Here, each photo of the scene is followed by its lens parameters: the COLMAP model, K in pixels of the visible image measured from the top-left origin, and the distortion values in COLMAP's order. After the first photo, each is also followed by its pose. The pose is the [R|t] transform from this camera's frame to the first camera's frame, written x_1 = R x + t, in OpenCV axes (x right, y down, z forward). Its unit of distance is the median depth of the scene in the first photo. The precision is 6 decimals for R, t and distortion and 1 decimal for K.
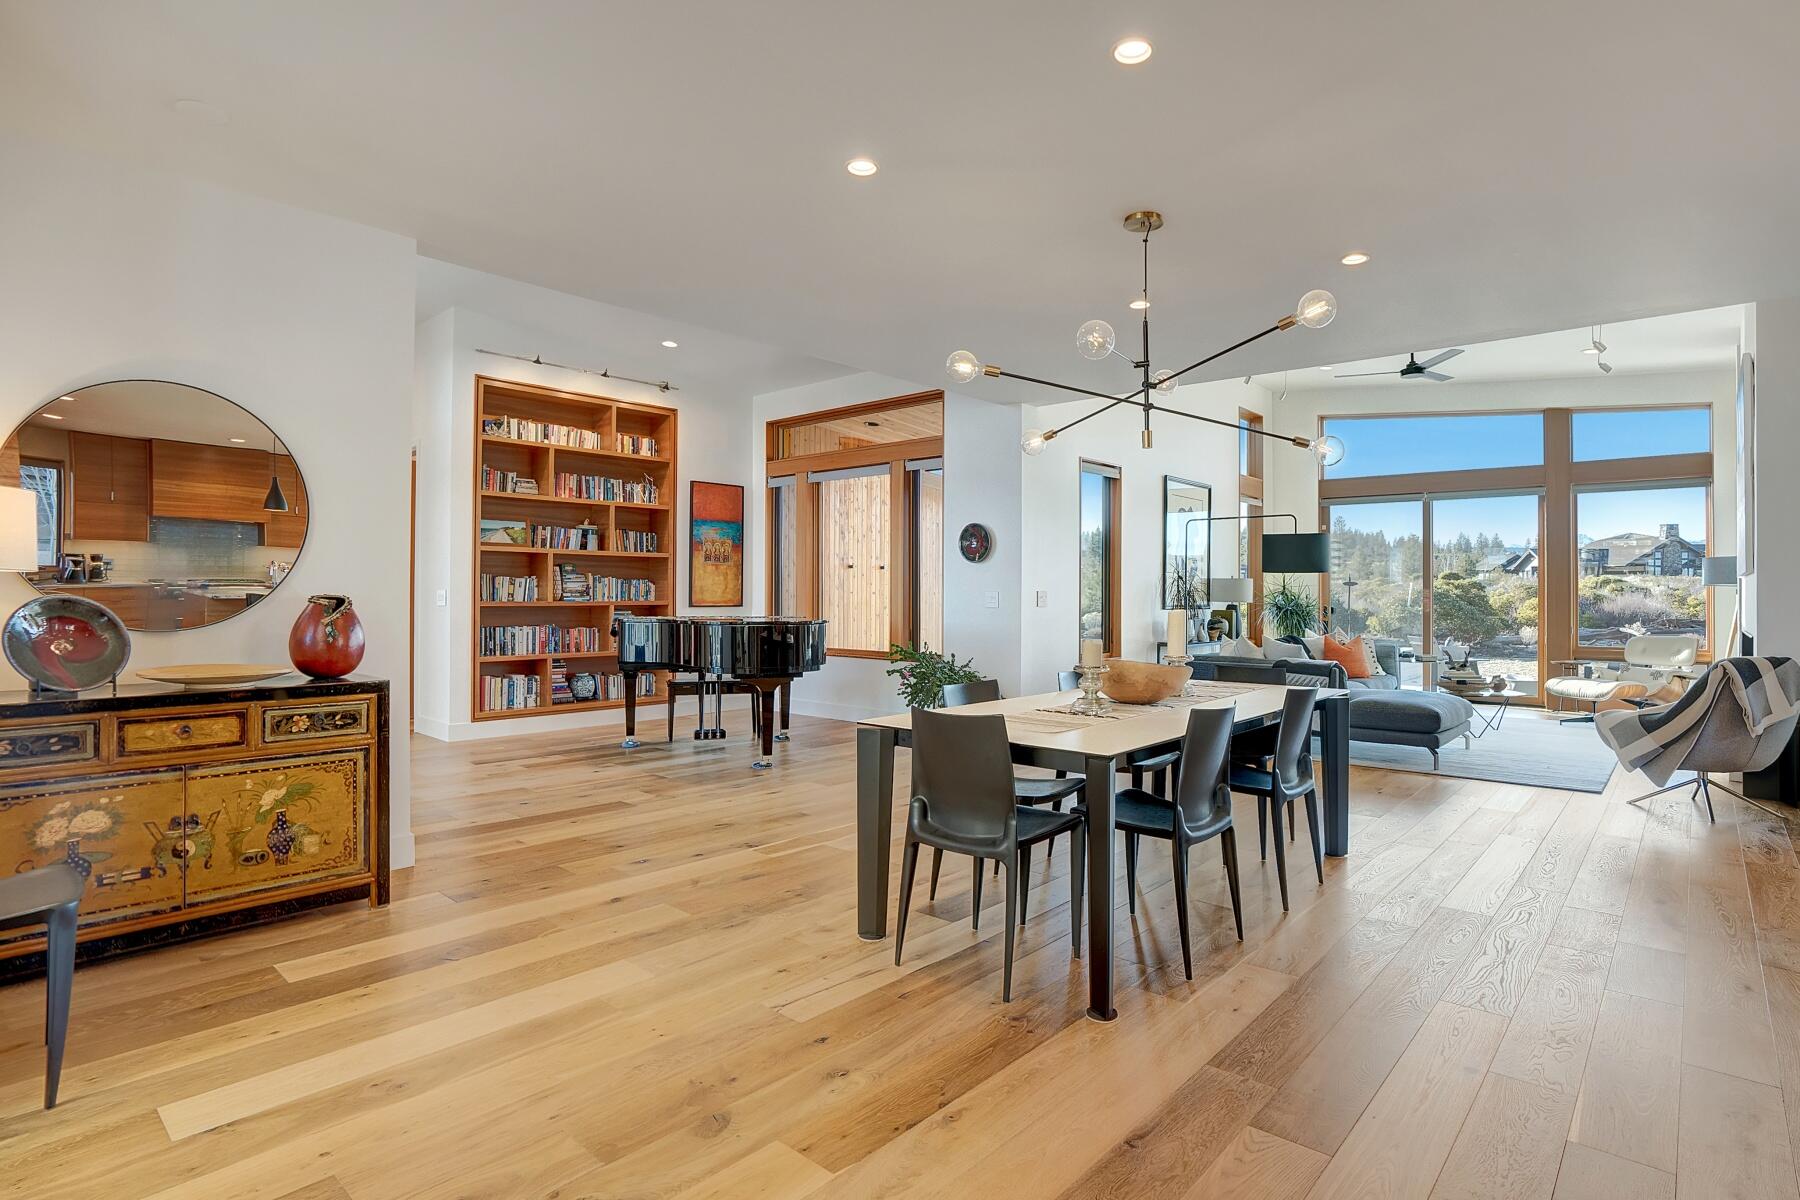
lens RADIAL K [[906.3, 0, 930.5], [0, 906.3, 580.7], [0, 0, 1]] dist [-0.054721, 0.019997]
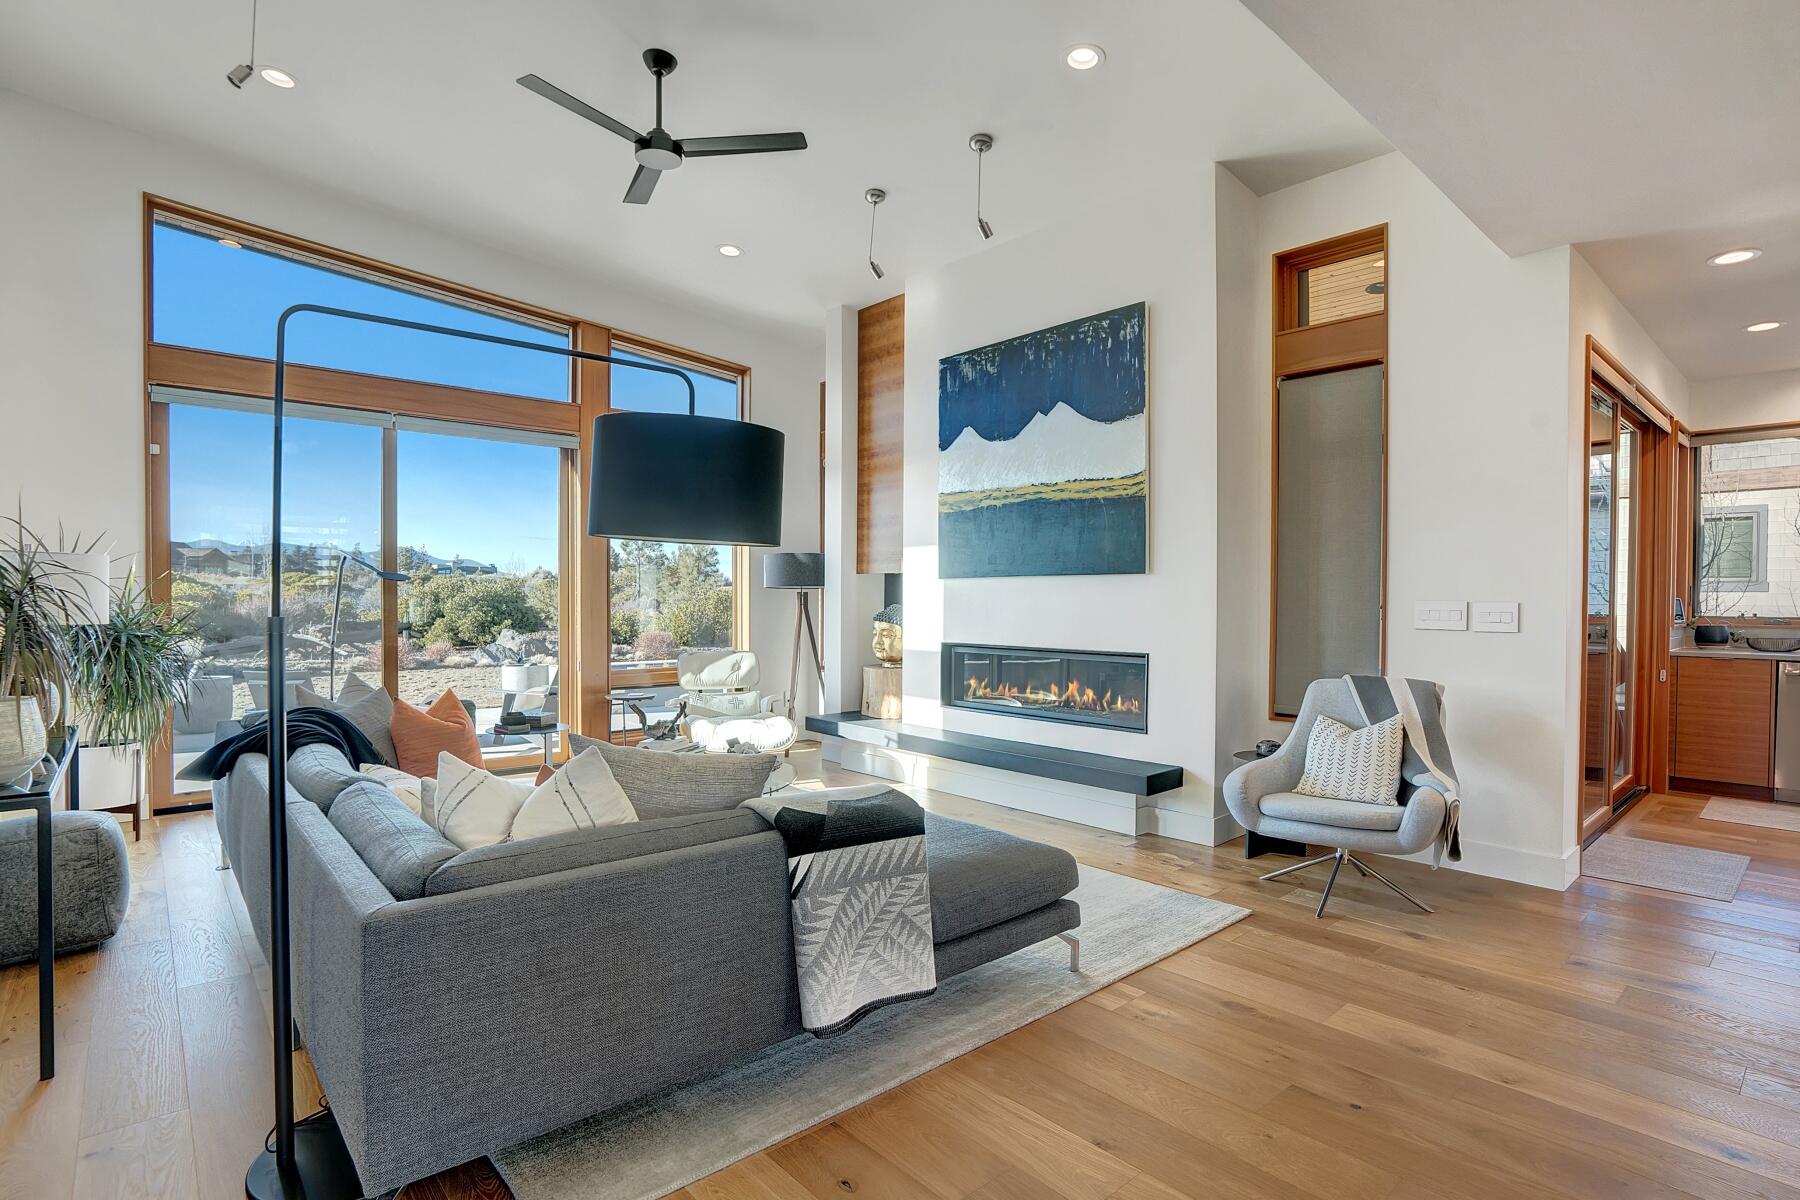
lens RADIAL K [[893.4, 0, 935.9], [0, 893.4, 616.3], [0, 0, 1]] dist [-0.070578, 0.033888]
pose [[0.105122, -0.026600, 0.994104, 0.072036], [-0.016652, 0.999455, 0.028504, 0.006534], [-0.994320, -0.019550, 0.104622, 0.797432]]
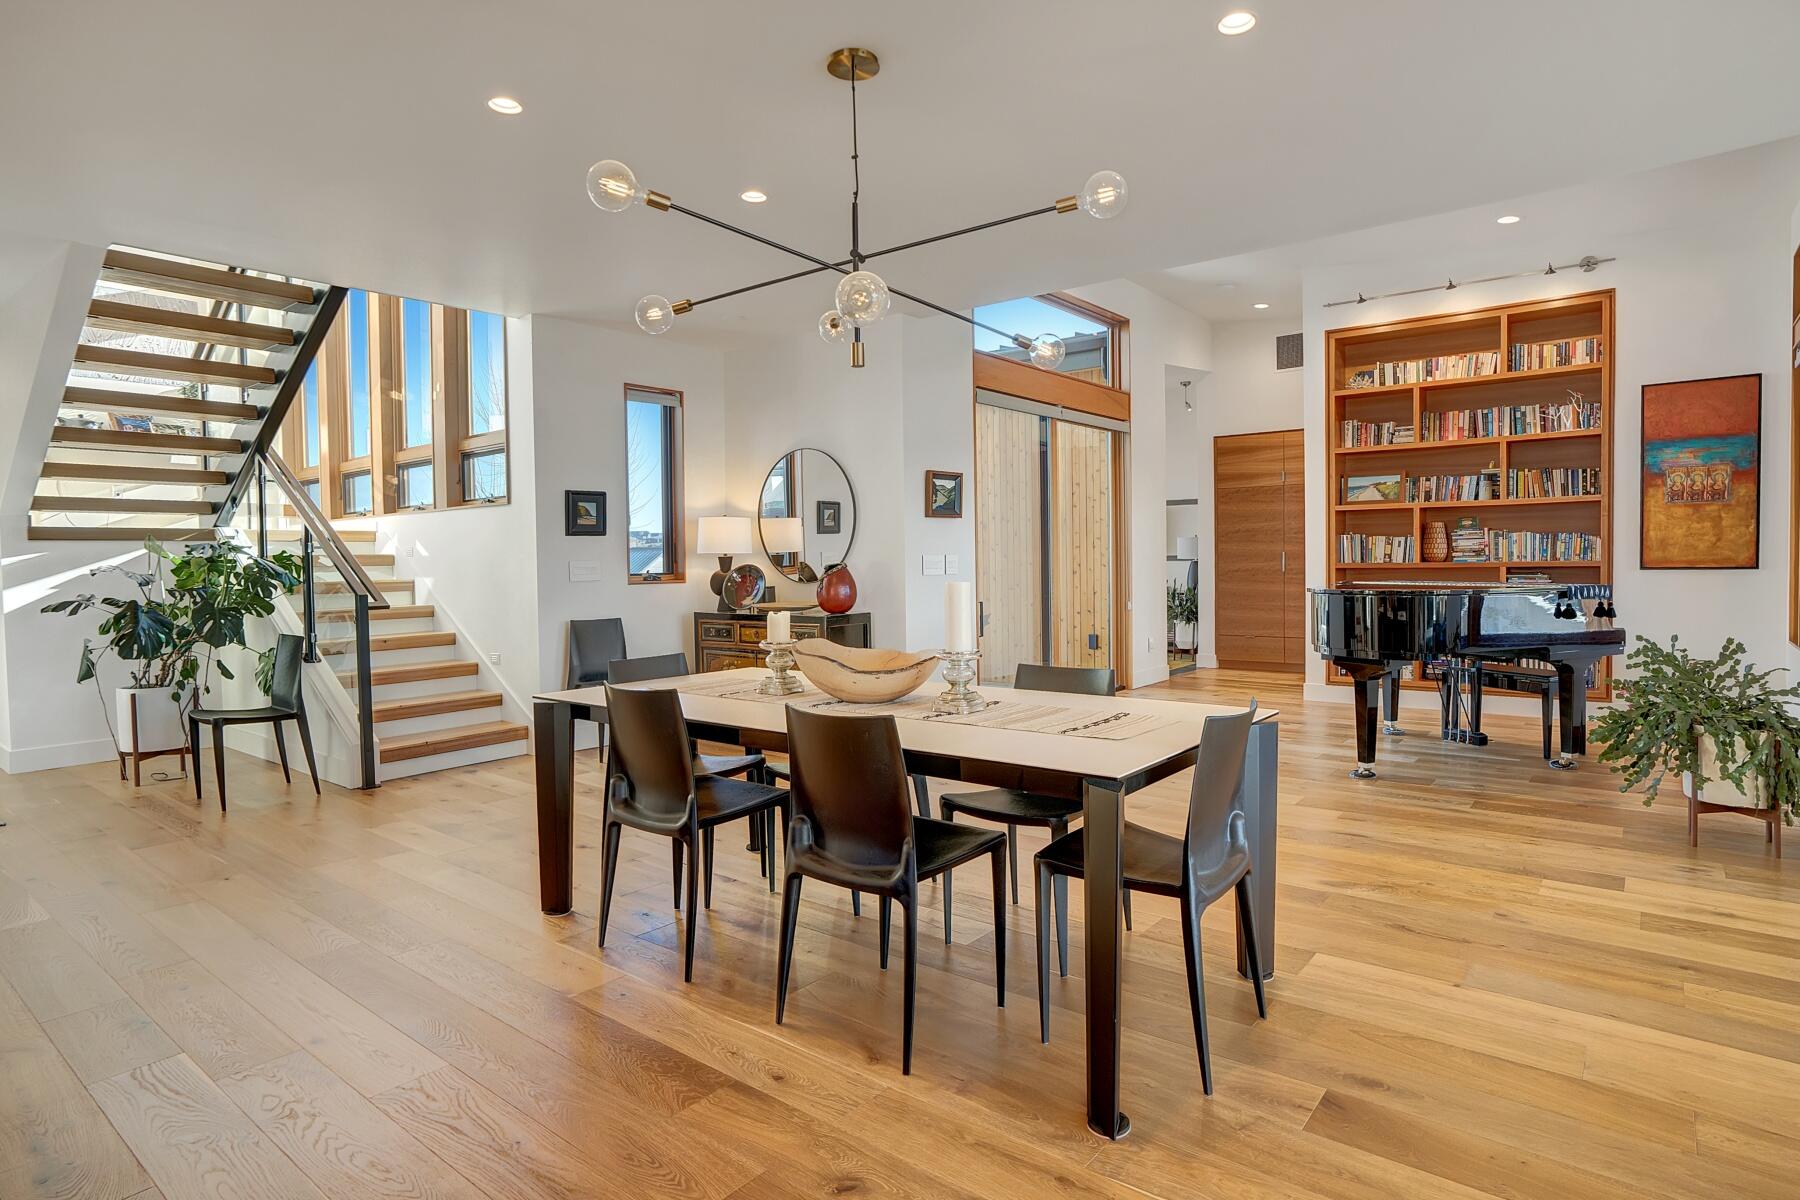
lens RADIAL K [[943.0, 0, 917.2], [0, 943.0, 587.7], [0, 0, 1]] dist [-0.032545, 0.000380]
pose [[0.045059, 0.025802, -0.998651, 0.468124], [0.029701, 0.999190, 0.027156, 0.008128], [0.998543, -0.030885, 0.044256, 0.468131]]
